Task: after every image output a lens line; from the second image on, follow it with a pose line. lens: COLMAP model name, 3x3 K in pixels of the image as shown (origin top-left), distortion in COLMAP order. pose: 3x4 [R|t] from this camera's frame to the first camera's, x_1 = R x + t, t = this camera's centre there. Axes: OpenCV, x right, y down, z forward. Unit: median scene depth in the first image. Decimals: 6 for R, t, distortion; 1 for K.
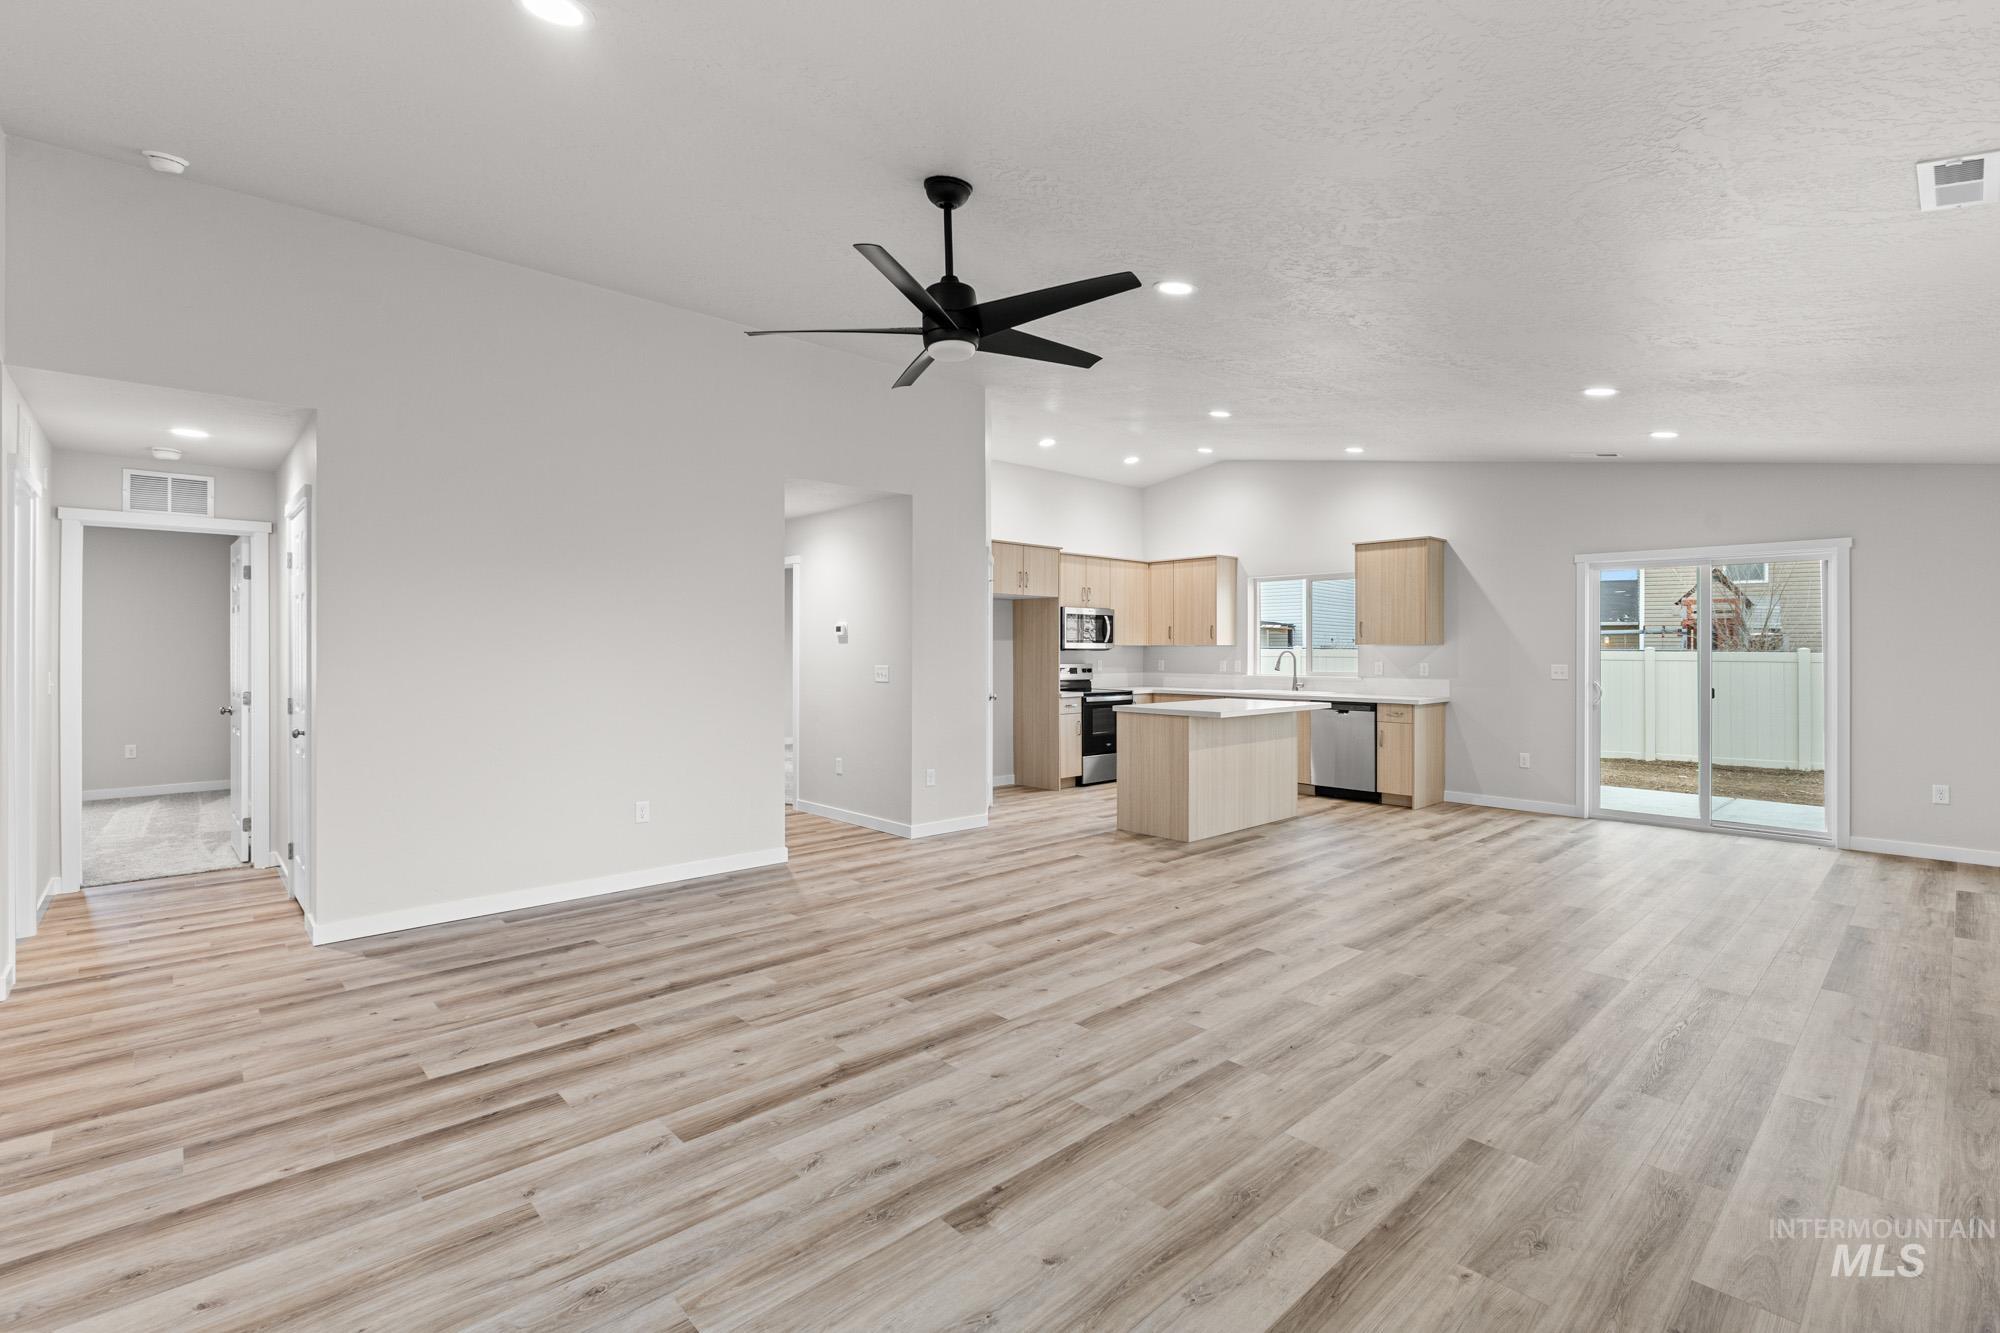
lens RADIAL K [[910.9, 0, 1000.2], [0, 910.9, 642.2], [0, 0, 1]] dist [-0.011306, 0.000033]
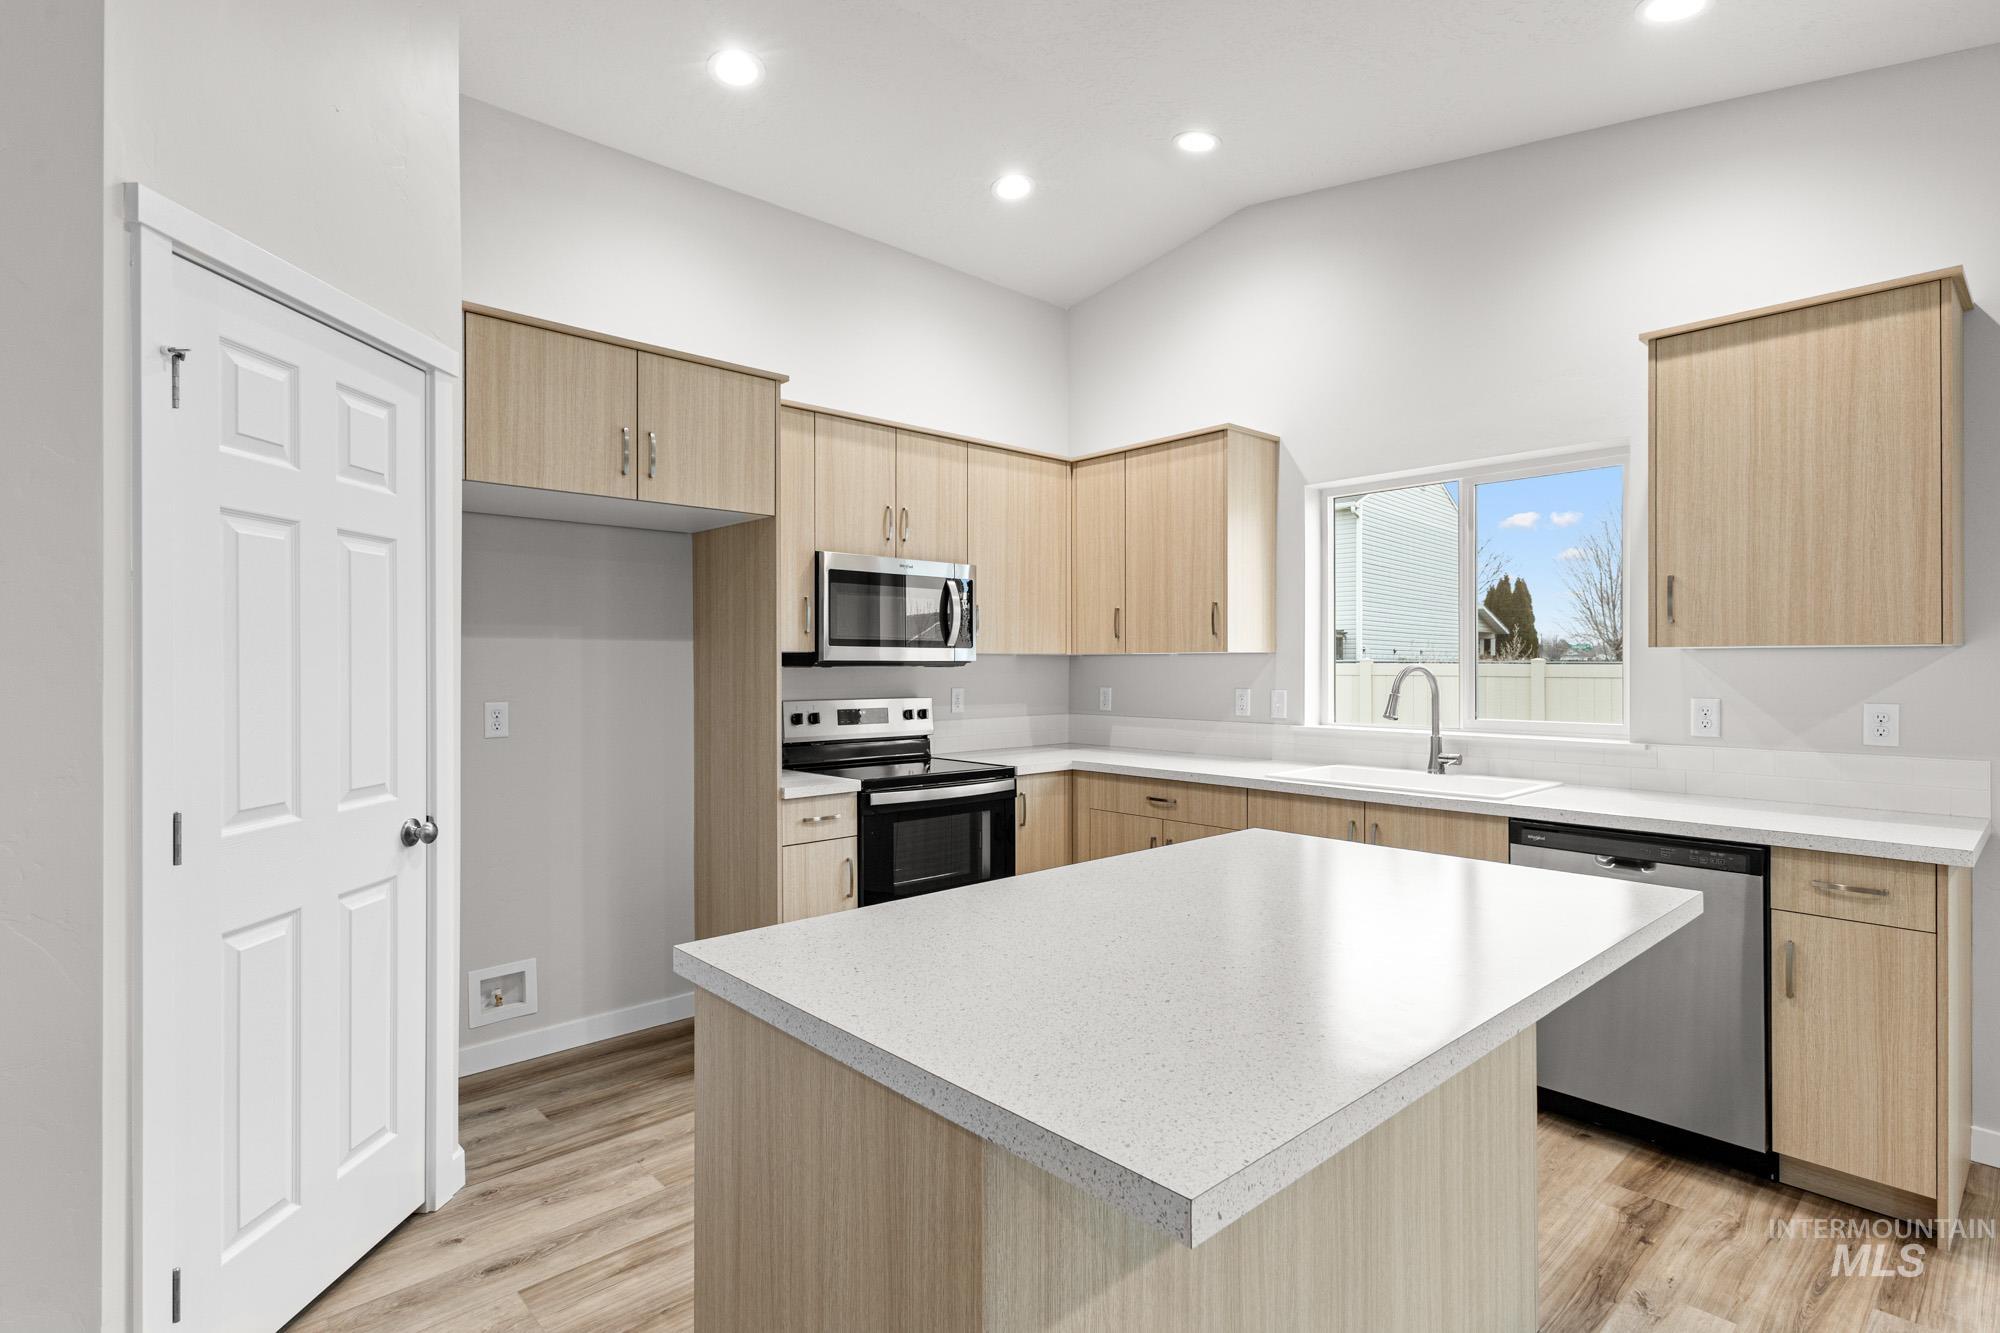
lens RADIAL K [[970.1, 0, 1003.9], [0, 970.1, 658.2], [0, 0, 1]] dist [0.001775, -0.000143]
pose [[0.999930, -0.000798, -0.011830, 0.303782], [0.000814, 0.999999, 0.001329, 0.010723], [0.011829, -0.001338, 0.999929, 1.205643]]
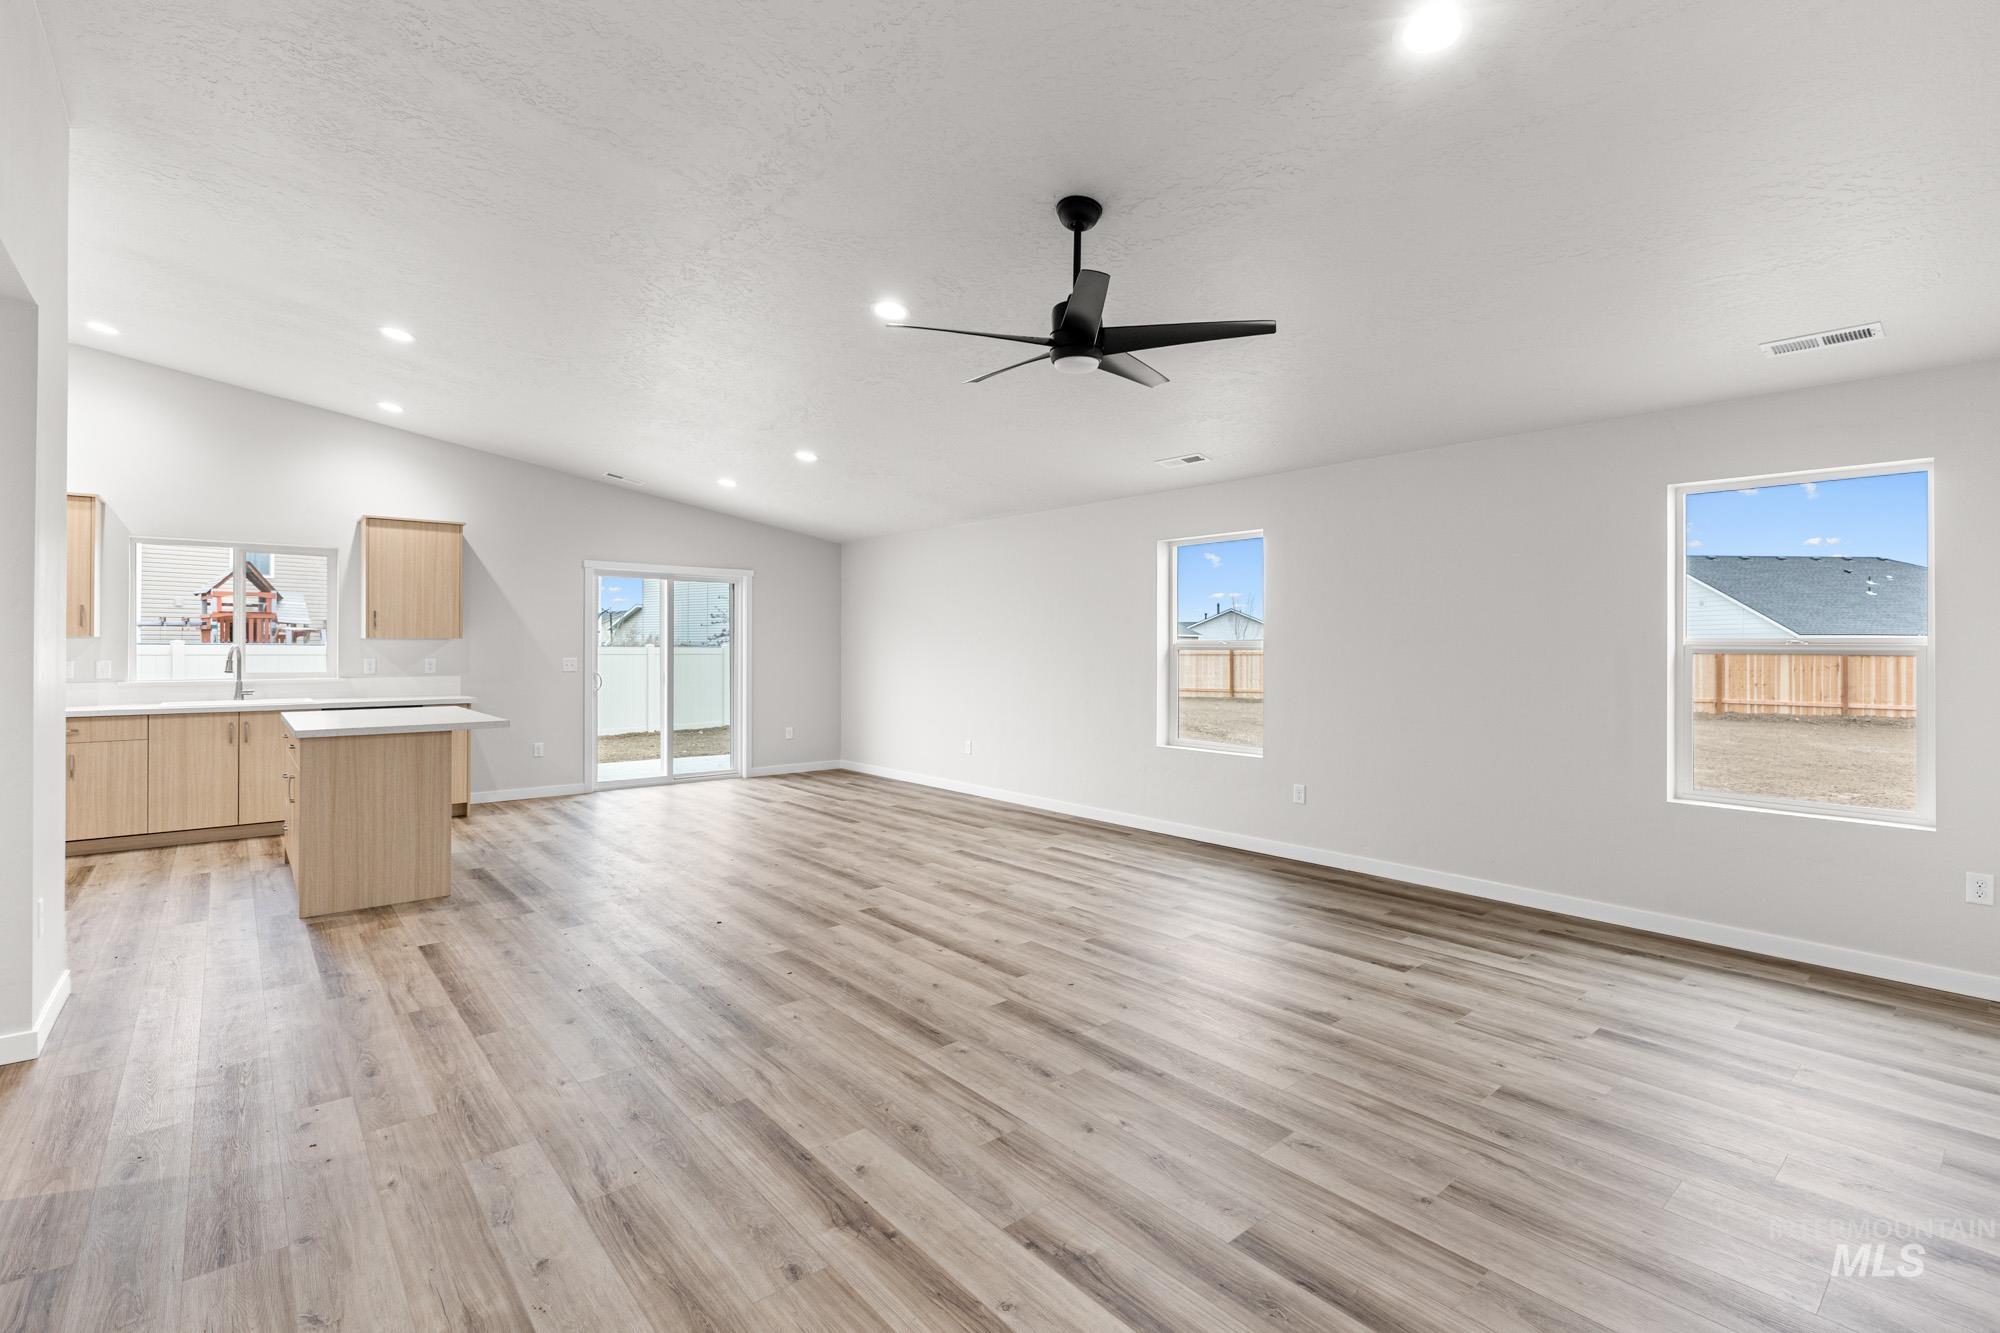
lens RADIAL K [[910.9, 0, 1000.2], [0, 910.9, 642.2], [0, 0, 1]] dist [-0.011306, 0.000033]
pose [[0.040881, 0.001645, 0.999163, -0.765389], [-0.008479, 0.999963, -0.001299, 0.004359], [-0.999128, -0.008419, 0.040893, 0.717393]]
